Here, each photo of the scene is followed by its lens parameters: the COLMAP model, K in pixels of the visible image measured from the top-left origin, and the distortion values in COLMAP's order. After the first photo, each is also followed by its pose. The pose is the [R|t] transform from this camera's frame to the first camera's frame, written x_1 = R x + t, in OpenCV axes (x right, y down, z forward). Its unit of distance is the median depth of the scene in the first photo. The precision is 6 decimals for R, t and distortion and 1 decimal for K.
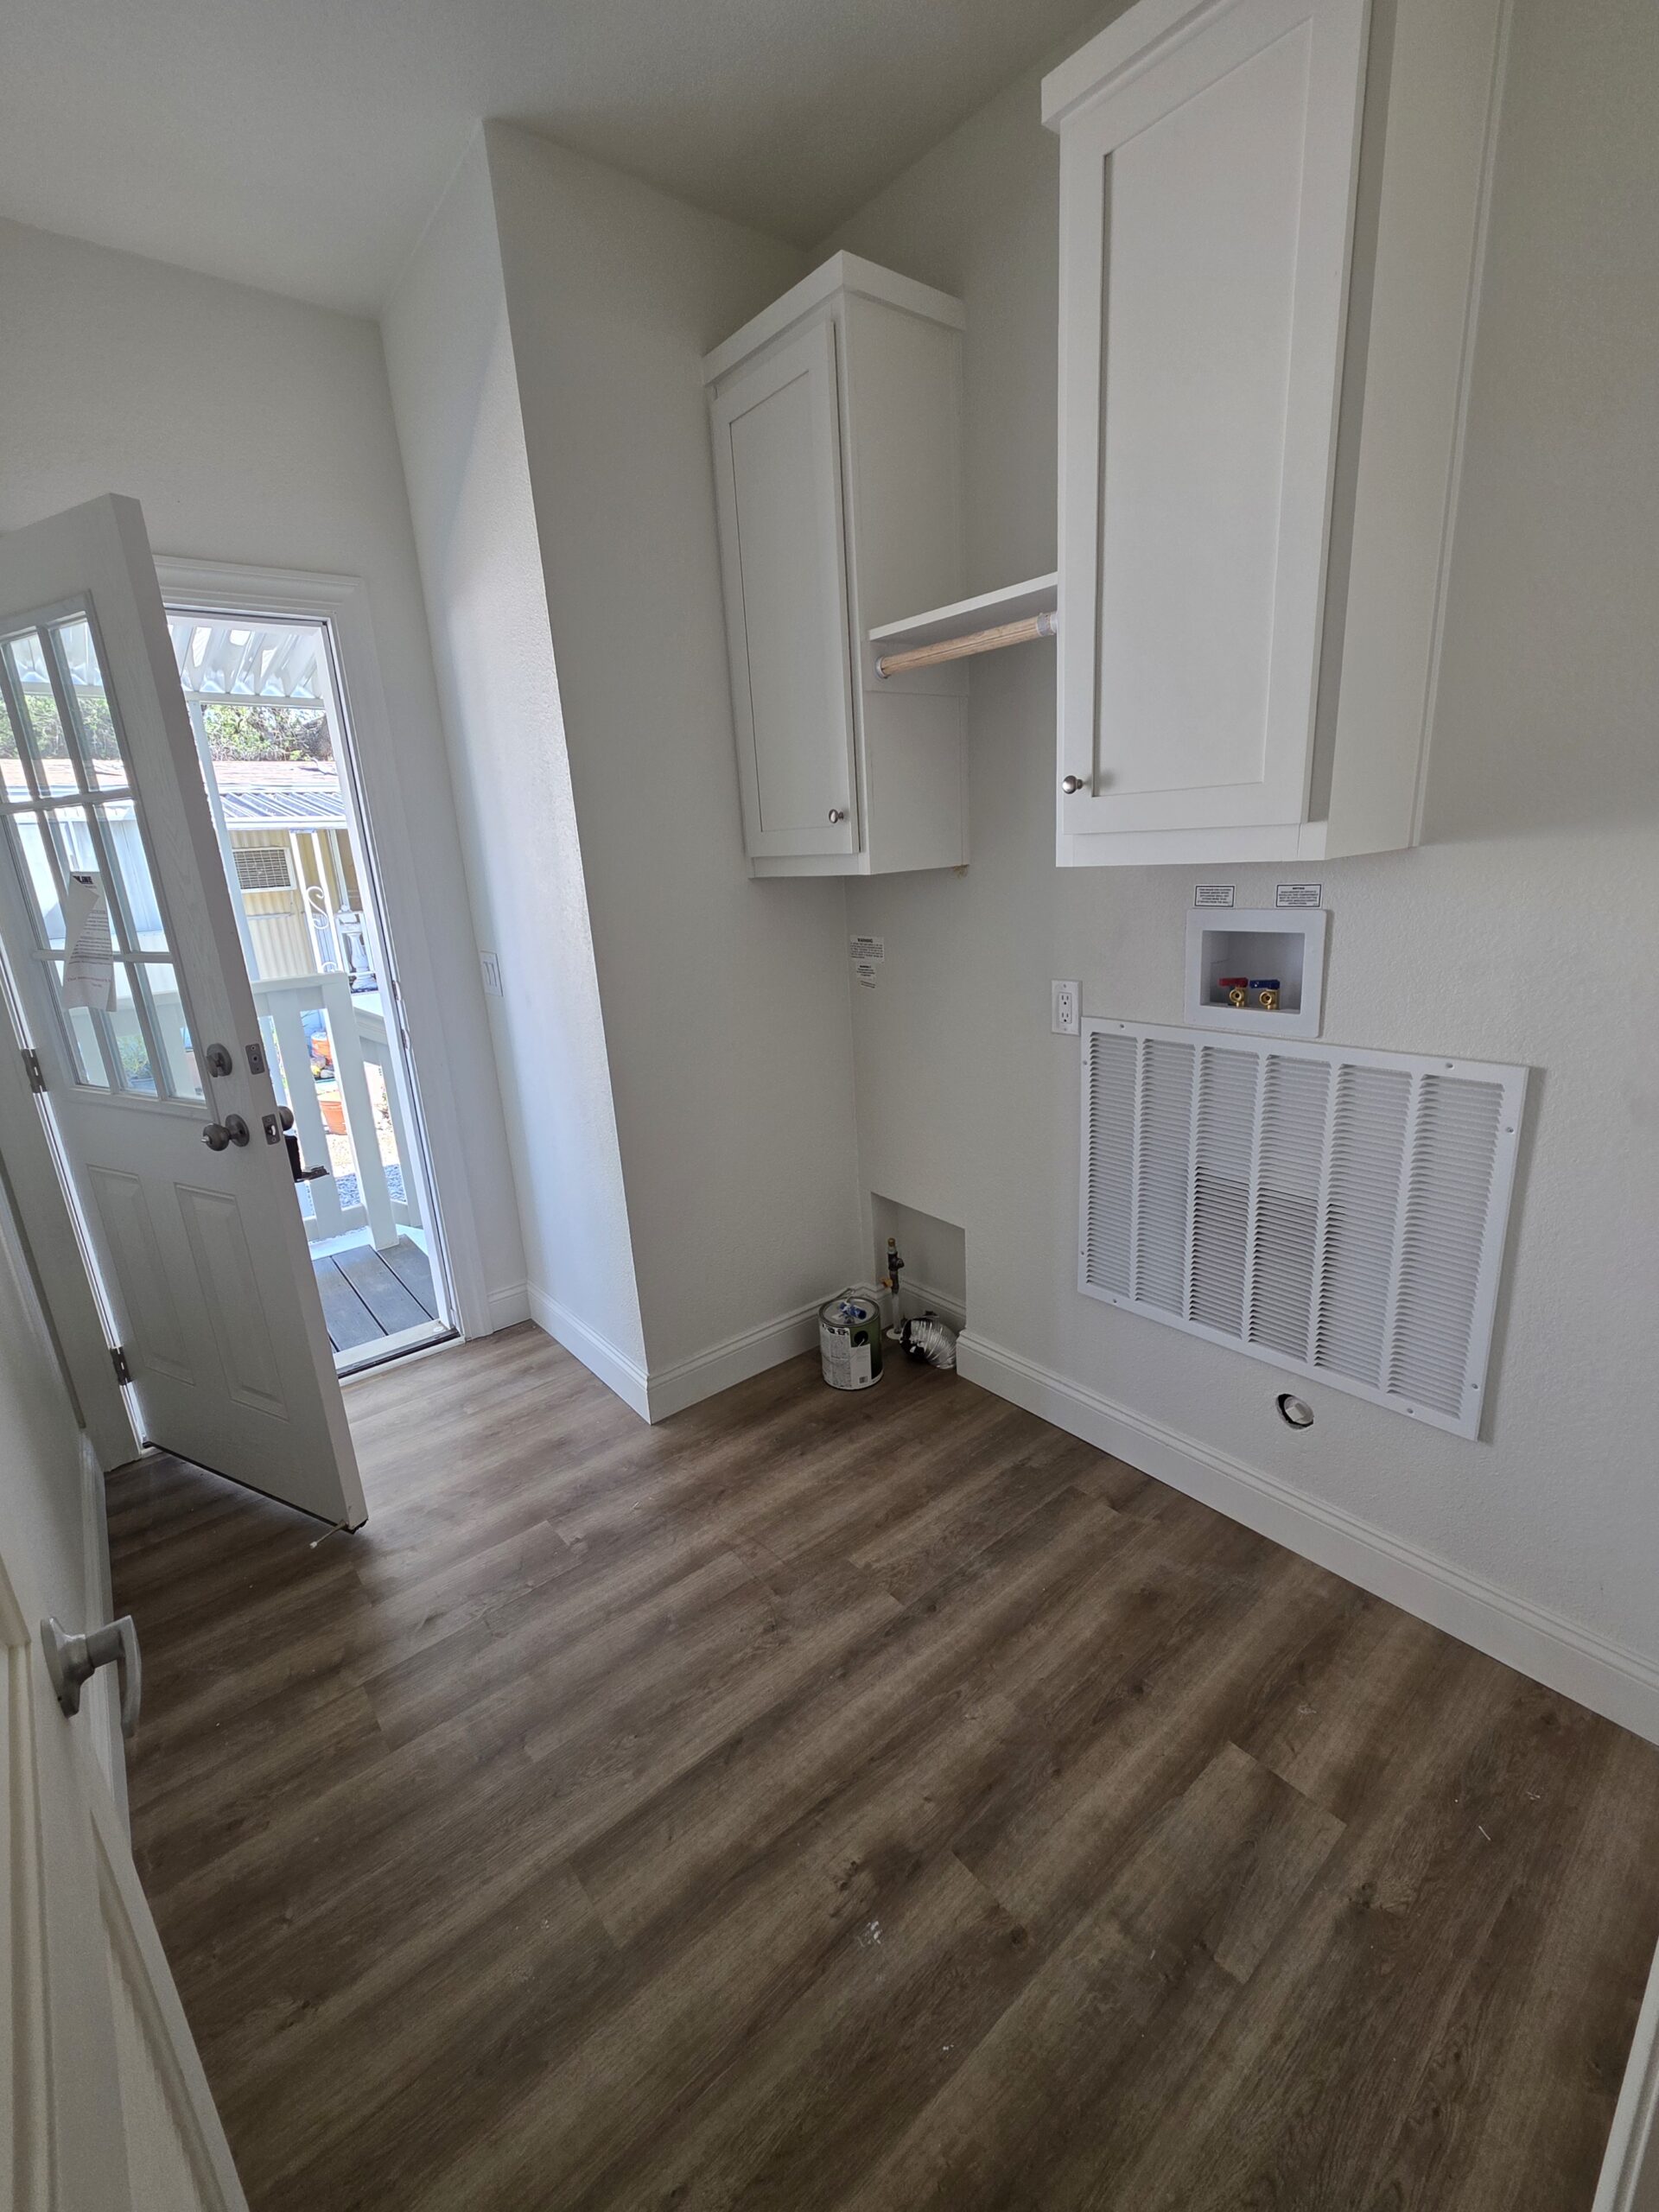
lens RADIAL K [[930.8, 0, 829.5], [0, 930.8, 1106.0], [0, 0, 1]] dist [0.002852, 0.000245]
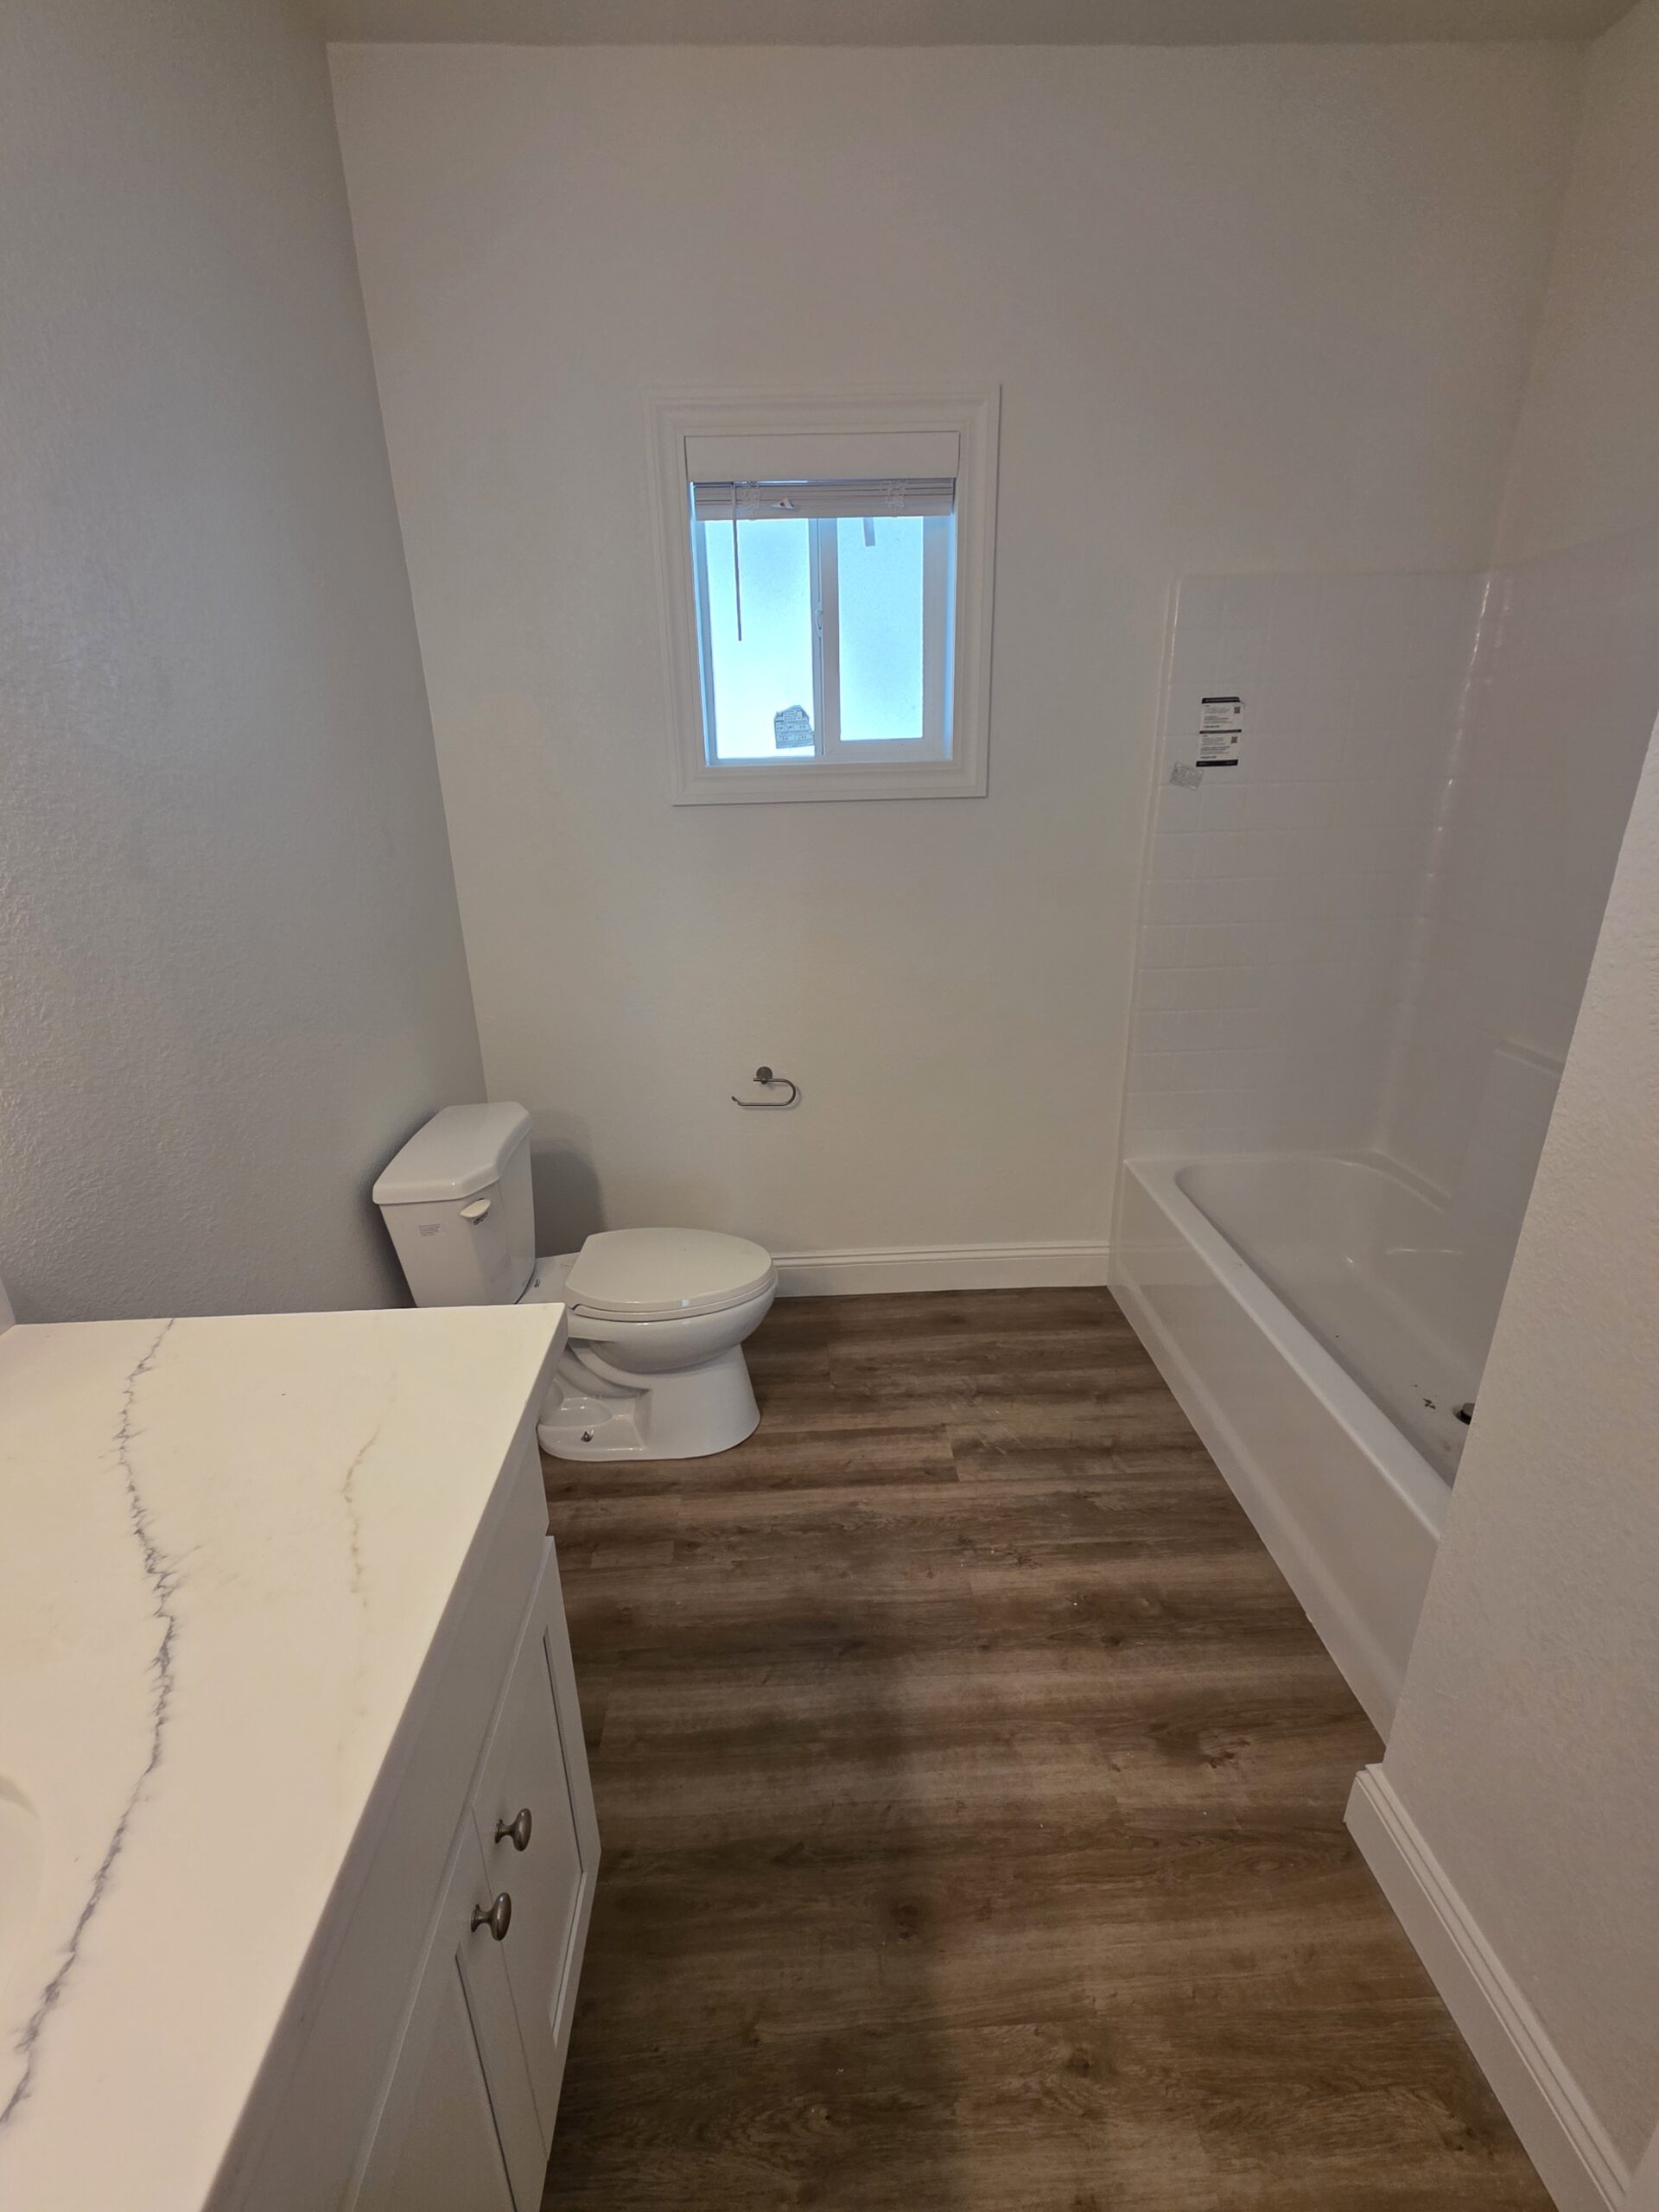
lens RADIAL K [[930.8, 0, 829.5], [0, 930.8, 1106.0], [0, 0, 1]] dist [0.002852, 0.000245]
pose [[-0.799892, -0.130777, 0.585722, -0.136361], [0.226480, 0.838028, 0.496404, -0.391152], [-0.555769, 0.529724, -0.640713, 1.438950]]
